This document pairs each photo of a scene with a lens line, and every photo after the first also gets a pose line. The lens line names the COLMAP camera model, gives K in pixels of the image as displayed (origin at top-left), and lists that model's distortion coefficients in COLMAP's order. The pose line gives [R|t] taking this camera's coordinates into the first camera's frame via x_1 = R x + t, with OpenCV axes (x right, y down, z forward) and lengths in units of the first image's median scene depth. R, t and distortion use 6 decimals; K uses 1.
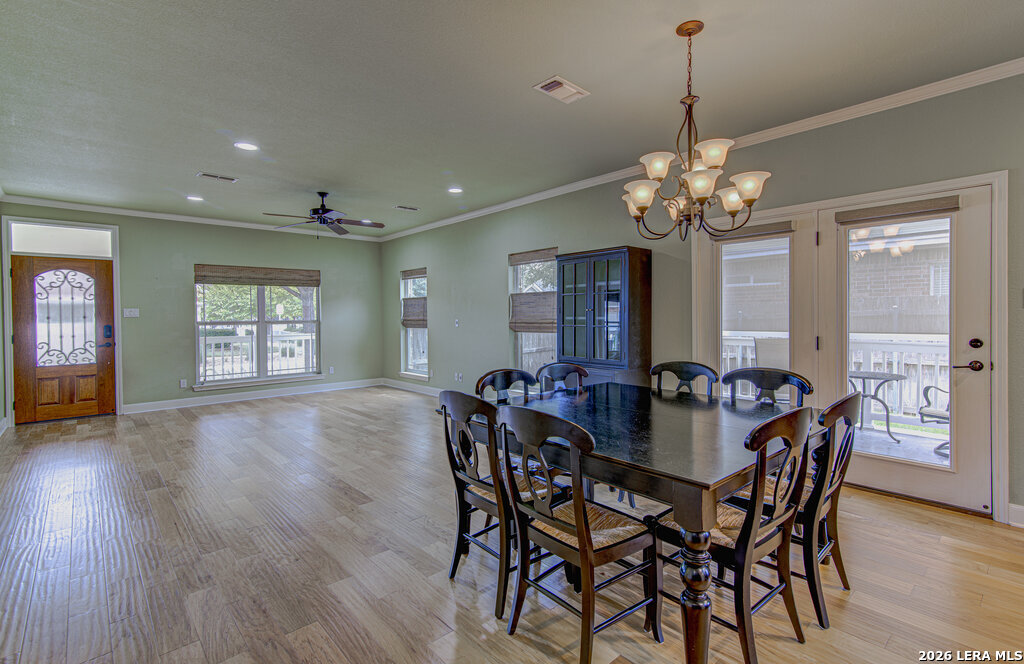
lens RADIAL K [[463.2, 0, 514.3], [0, 463.2, 328.2], [0, 0, 1]] dist [0.010913, 0.000041]
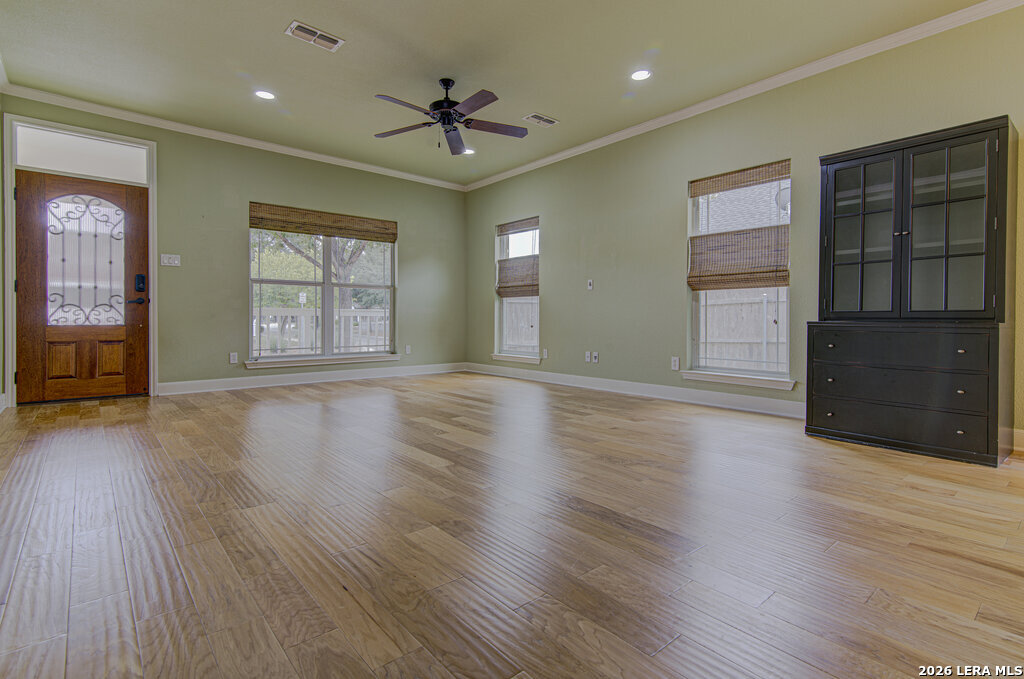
lens RADIAL K [[503.5, 0, 529.7], [0, 503.5, 323.6], [0, 0, 1]] dist [0.011673, -0.000023]
pose [[0.999429, 0.014308, -0.030610, -0.231658], [-0.014478, 0.999881, -0.005335, 0.068125], [0.030530, 0.005775, 0.999517, 0.219265]]
